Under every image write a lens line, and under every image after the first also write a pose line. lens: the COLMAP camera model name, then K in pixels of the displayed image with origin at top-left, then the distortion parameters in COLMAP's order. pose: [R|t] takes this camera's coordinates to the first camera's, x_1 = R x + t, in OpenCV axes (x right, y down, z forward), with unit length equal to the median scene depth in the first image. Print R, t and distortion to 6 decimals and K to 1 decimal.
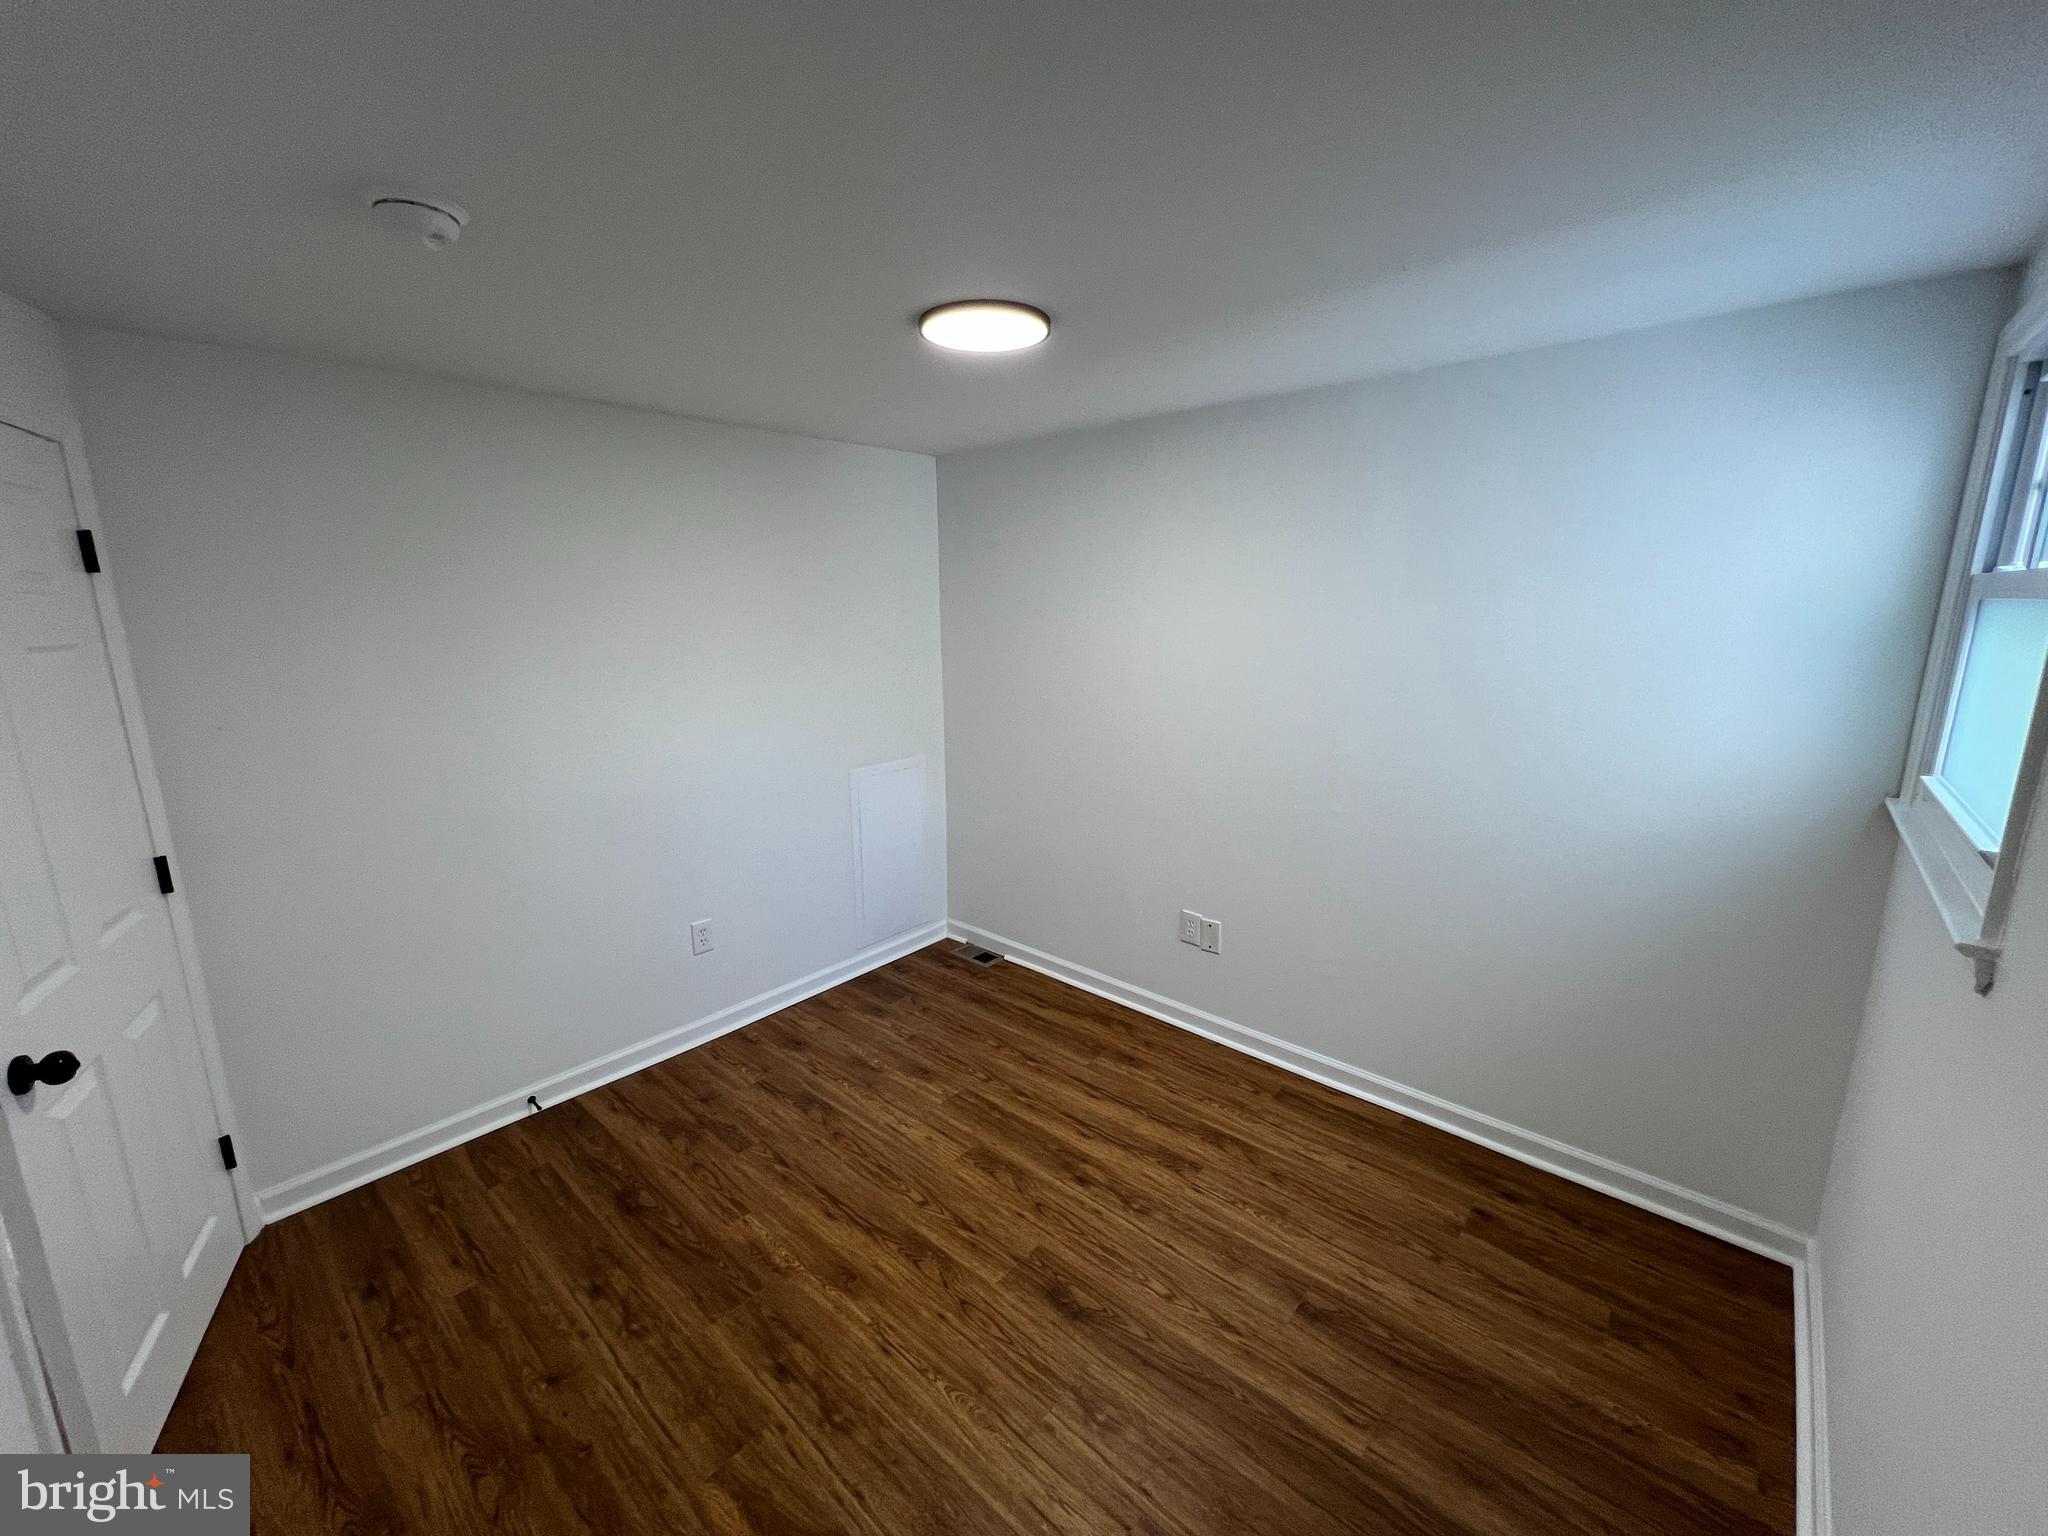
lens RADIAL K [[814.7, 0, 1029.0], [0, 814.7, 762.2], [0, 0, 1]] dist [-0.001603, 0.001428]
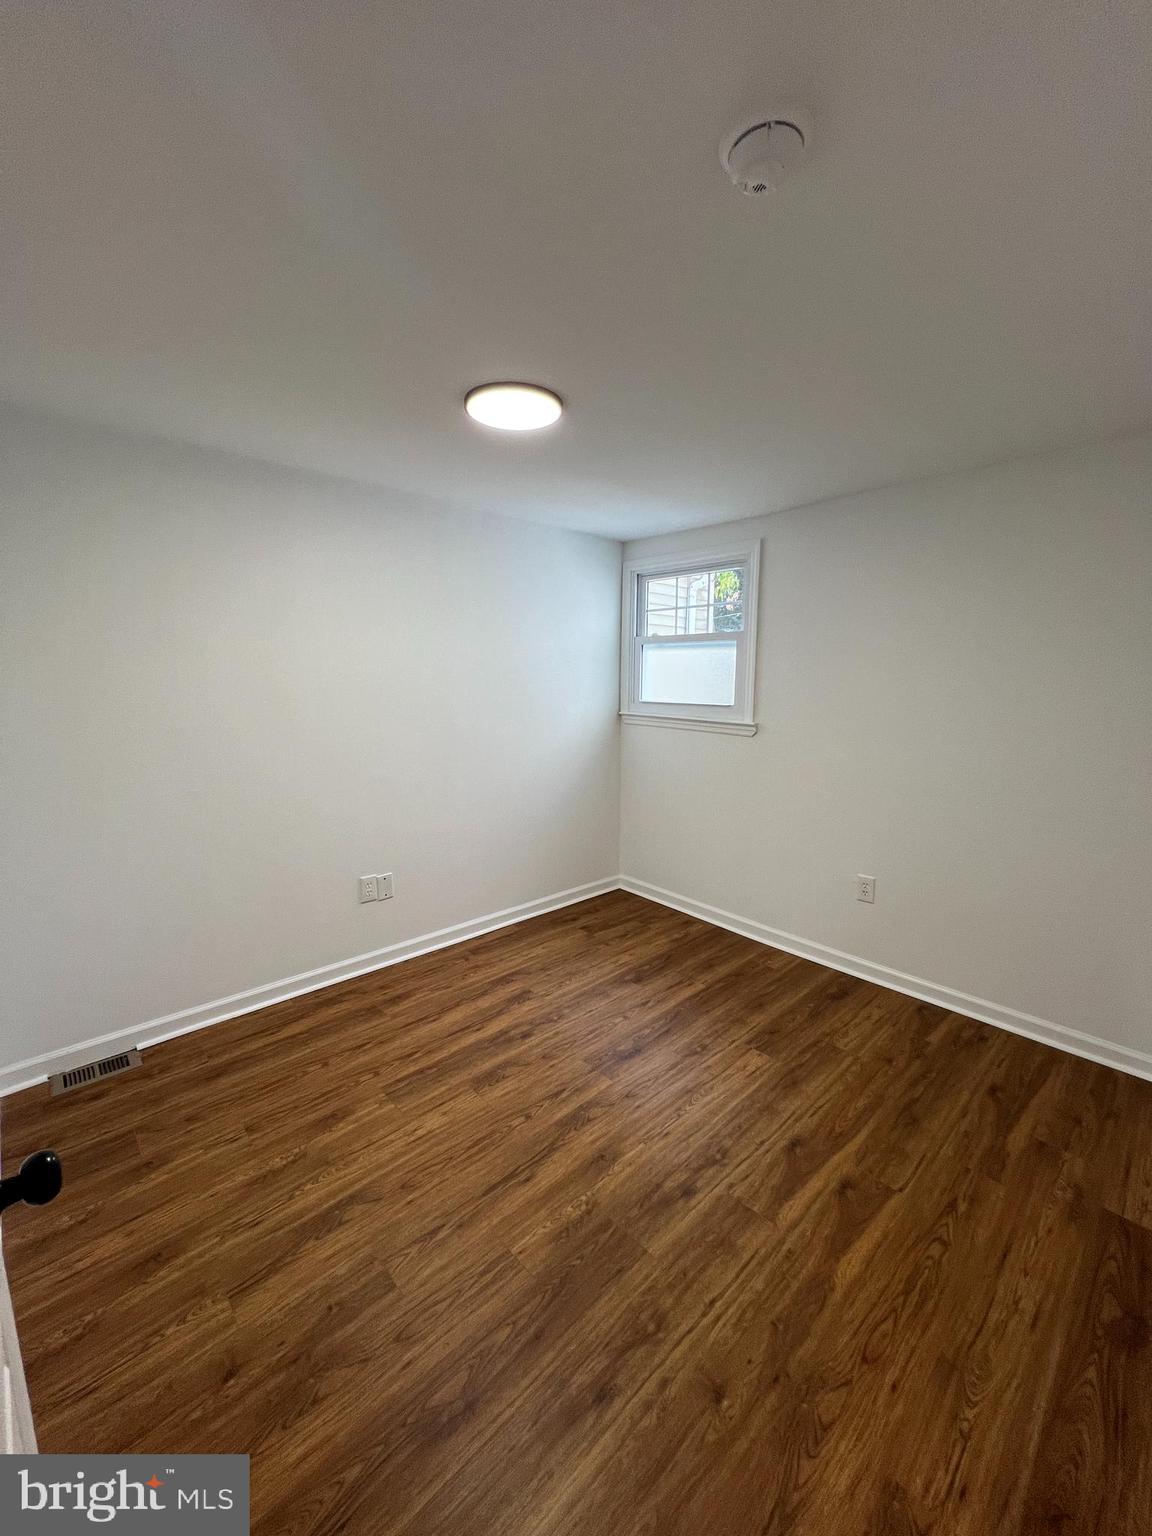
lens RADIAL K [[611.0, 0, 568.7], [0, 611.0, 782.3], [0, 0, 1]] dist [-0.001603, 0.001428]
pose [[0.101909, -0.165187, 0.980983, -0.971203], [0.190654, 0.971081, 0.143714, -0.049825], [-0.976353, 0.172383, 0.130456, 0.788065]]
